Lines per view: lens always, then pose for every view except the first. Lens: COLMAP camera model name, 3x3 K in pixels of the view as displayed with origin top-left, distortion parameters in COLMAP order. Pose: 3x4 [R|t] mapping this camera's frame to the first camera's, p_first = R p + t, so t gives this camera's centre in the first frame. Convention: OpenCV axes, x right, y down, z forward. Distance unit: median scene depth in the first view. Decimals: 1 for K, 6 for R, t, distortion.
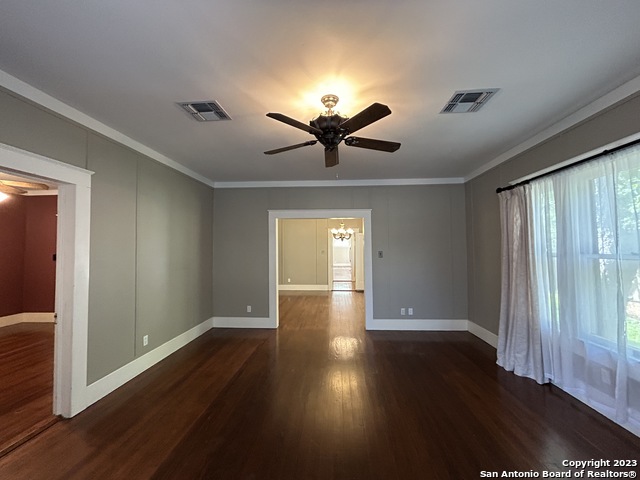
lens RADIAL K [[260.0, 0, 320.0], [0, 260.0, 240.0], [0, 0, 1]] dist [0.000049, -0.000201]
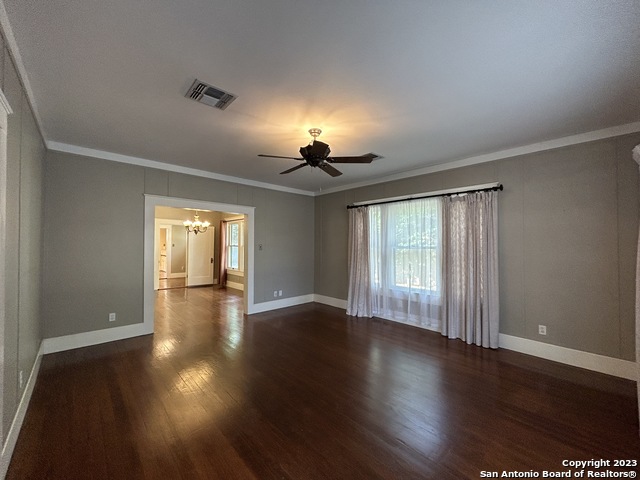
lens RADIAL K [[261.0, 0, 320.0], [0, 261.0, 240.0], [0, 0, 1]] dist [-0.003890, -0.000430]
pose [[0.681867, 0.019895, 0.731206, -0.532693], [-0.036648, 0.999304, 0.006986, 0.006640], [-0.730558, -0.031560, 0.682121, 0.025611]]
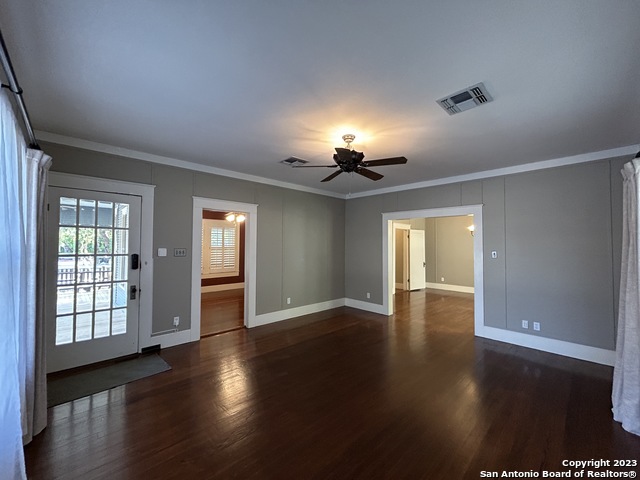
lens RADIAL K [[260.0, 0, 320.0], [0, 260.0, 240.0], [0, 0, 1]] dist [0.000049, -0.000201]
pose [[0.736080, -0.003070, -0.676887, 0.486611], [0.010174, 0.999927, 0.006529, -0.007673], [0.676818, -0.011692, 0.736058, -0.061178]]
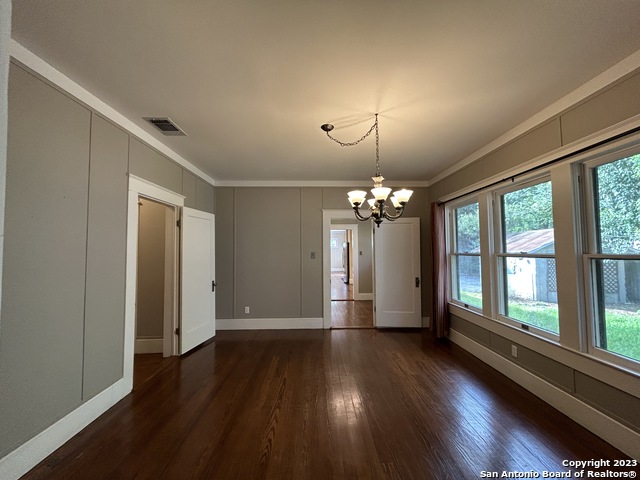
lens RADIAL K [[260.0, 0, 320.0], [0, 260.0, 240.0], [0, 0, 1]] dist [0.000049, -0.000201]
pose [[0.996033, -0.000782, 0.088986, -0.049001], [0.001013, 0.999996, -0.002550, 0.046300], [-0.088983, 0.002630, 0.996030, 1.137633]]
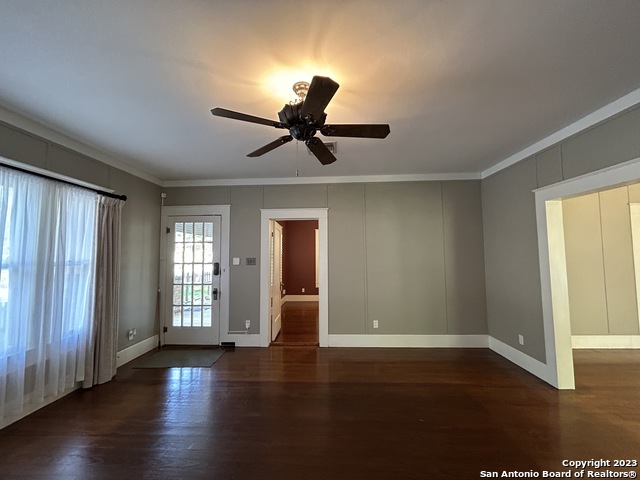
lens RADIAL K [[260.0, 0, 320.0], [0, 260.0, 240.0], [0, 0, 1]] dist [0.000049, -0.000201]
pose [[0.020427, -0.049358, -0.998572, 0.521430], [0.042365, 0.997926, -0.048460, 0.016397], [0.998893, -0.041314, 0.022476, 0.585520]]
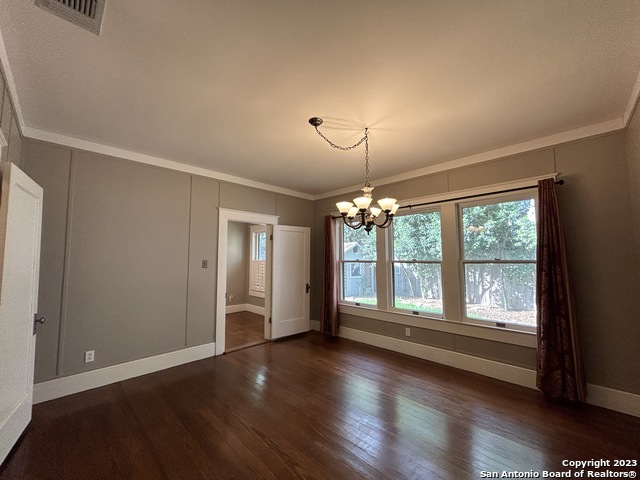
lens RADIAL K [[258.0, 0, 320.0], [0, 258.0, 240.0], [0, 0, 1]] dist [0.000404, 0.000254]
pose [[0.655355, 0.055273, 0.753296, -0.424316], [-0.027751, 0.998408, -0.049116, 0.062435], [-0.754811, 0.011284, 0.655845, 1.416421]]
